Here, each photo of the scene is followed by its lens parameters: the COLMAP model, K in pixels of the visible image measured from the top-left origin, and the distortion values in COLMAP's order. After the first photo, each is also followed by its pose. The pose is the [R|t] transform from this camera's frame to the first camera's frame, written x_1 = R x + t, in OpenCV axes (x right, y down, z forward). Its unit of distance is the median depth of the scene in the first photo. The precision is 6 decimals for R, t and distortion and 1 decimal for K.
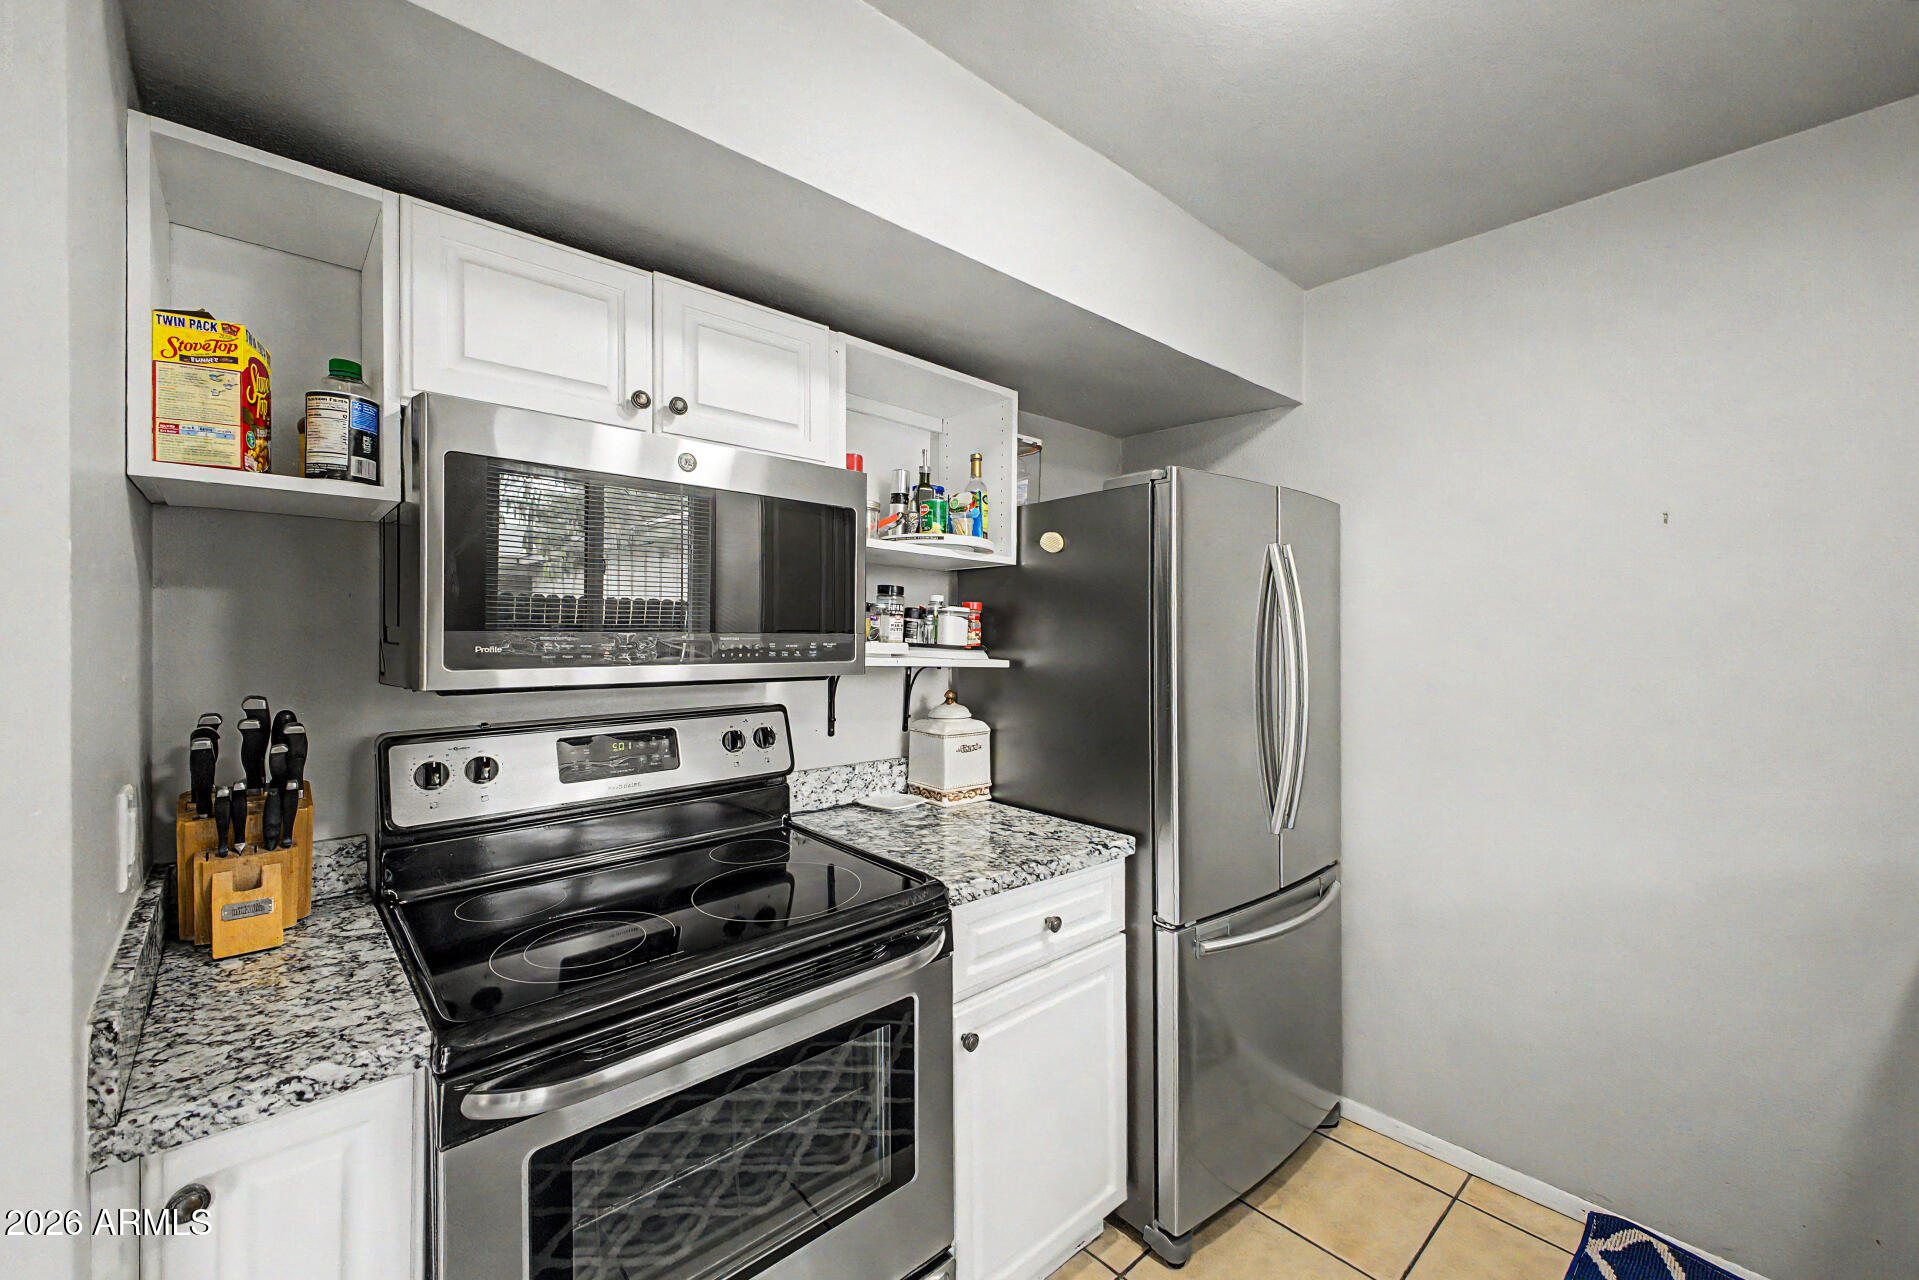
lens RADIAL K [[755.9, 0, 961.8], [0, 755.9, 635.1], [0, 0, 1]] dist [0.024910, -0.009244]
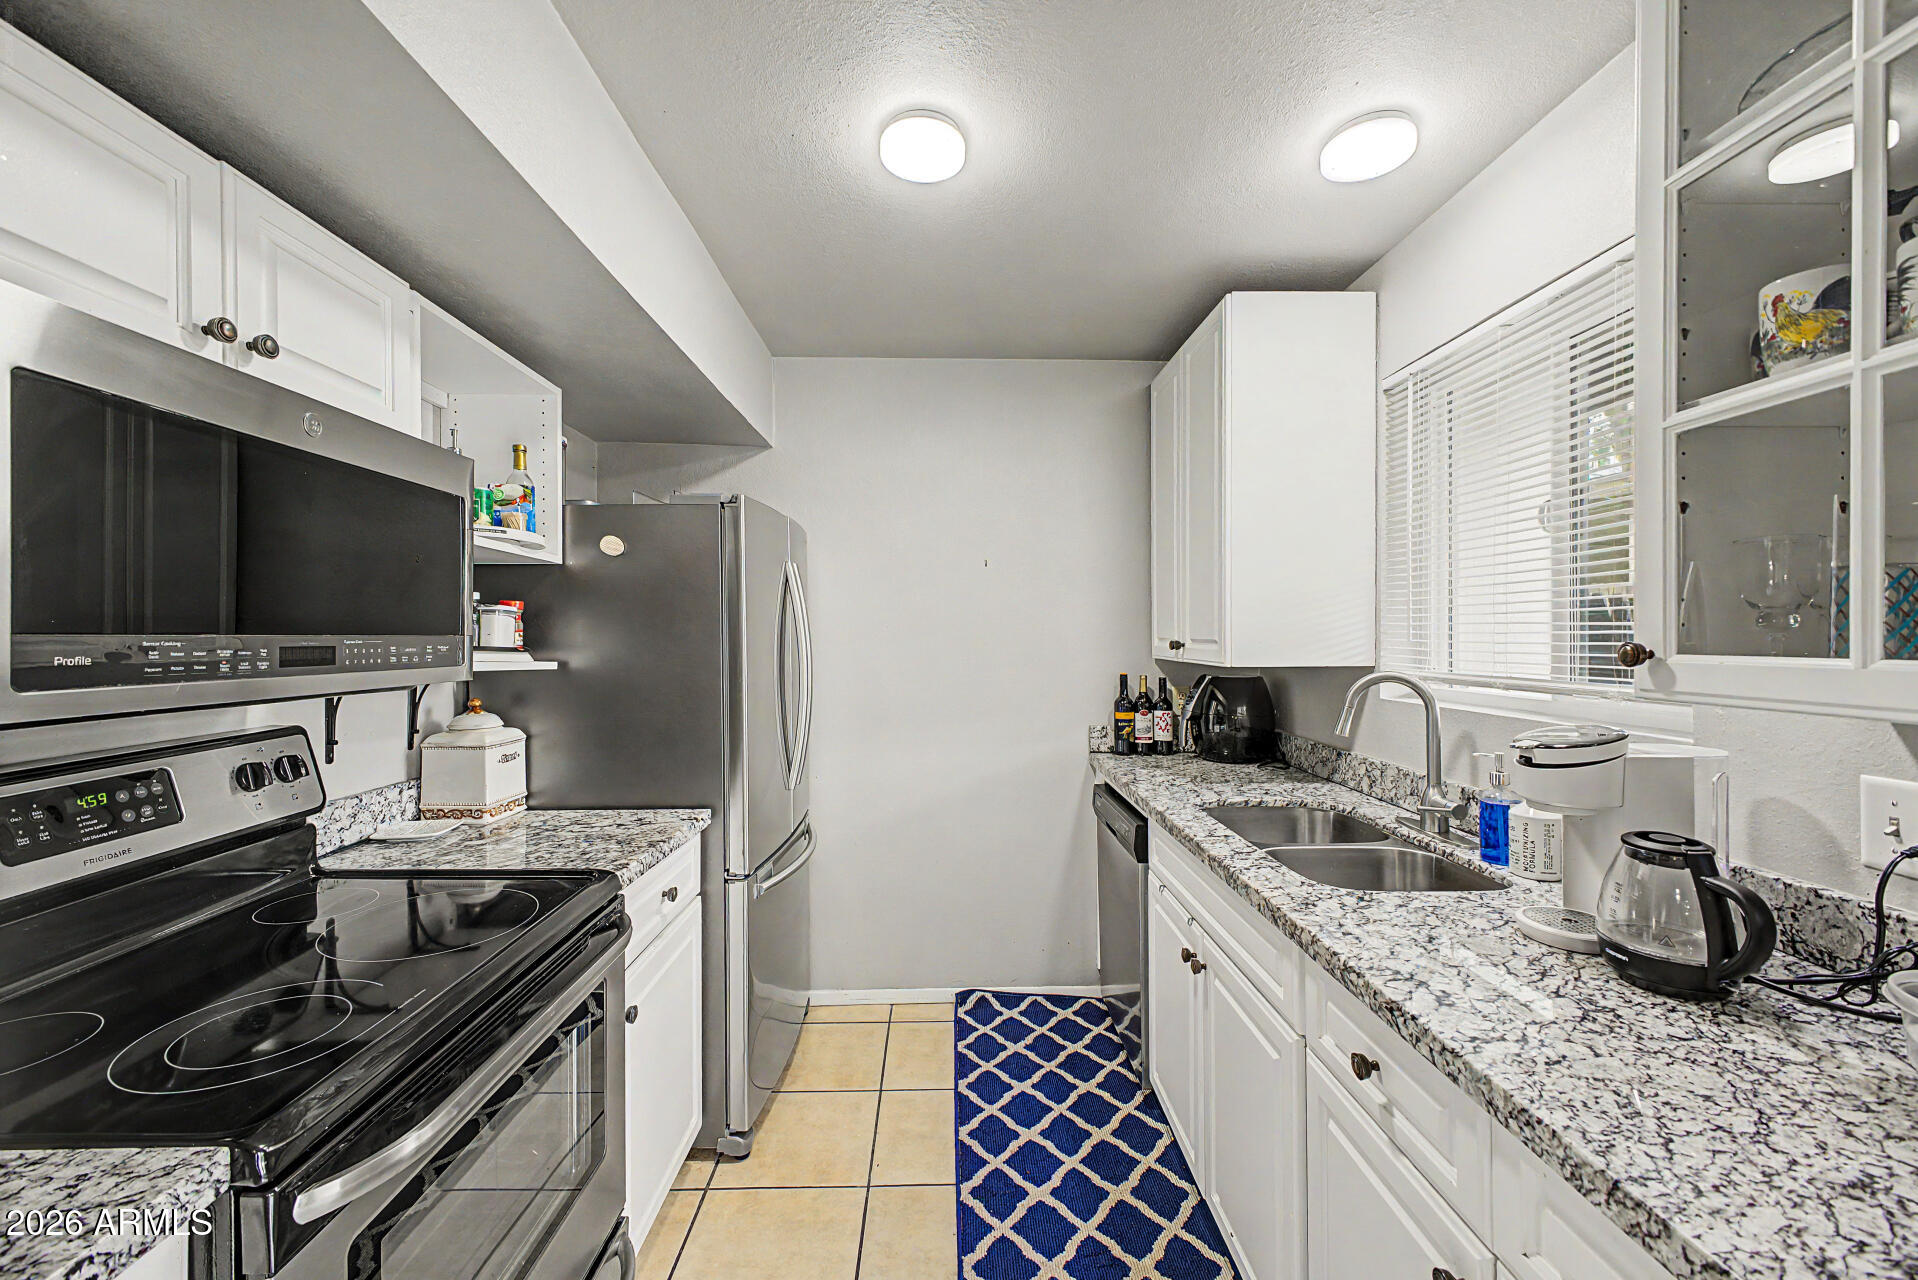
lens RADIAL K [[756.0, 0, 955.0], [0, 756.0, 631.2], [0, 0, 1]] dist [-0.000759, -0.000021]
pose [[0.653943, -0.005012, 0.756527, -0.382859], [0.008848, 0.999960, -0.001023, -0.000518], [-0.756492, 0.007363, 0.653962, -0.034025]]
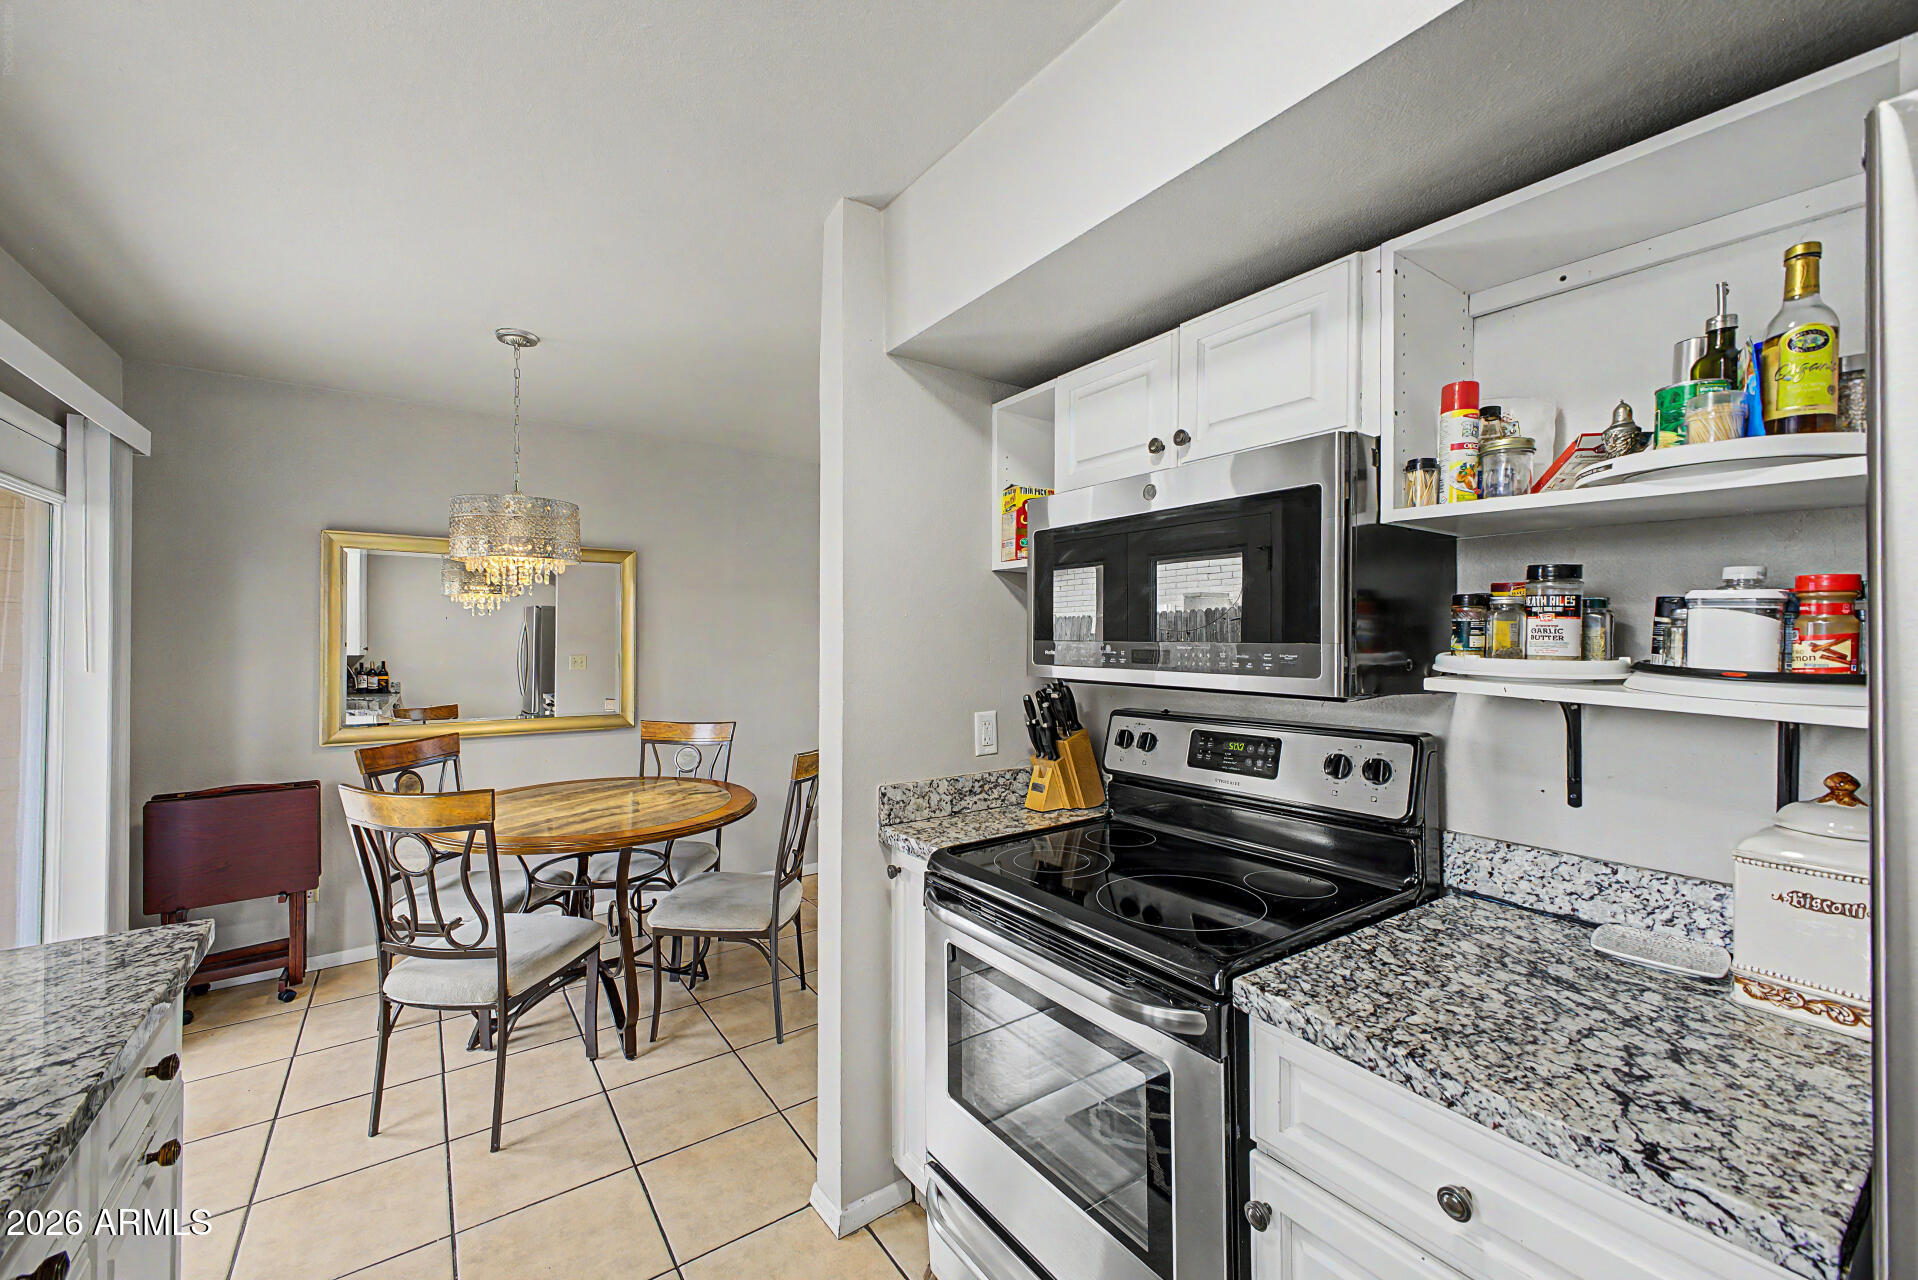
lens RADIAL K [[779.3, 0, 952.5], [0, 779.3, 630.8], [0, 0, 1]] dist [0.008336, -0.000103]
pose [[-0.129492, -0.016659, -0.991440, 0.609285], [-0.007607, 0.999846, -0.015807, 0.000697], [0.991551, 0.005495, -0.129599, 0.627891]]
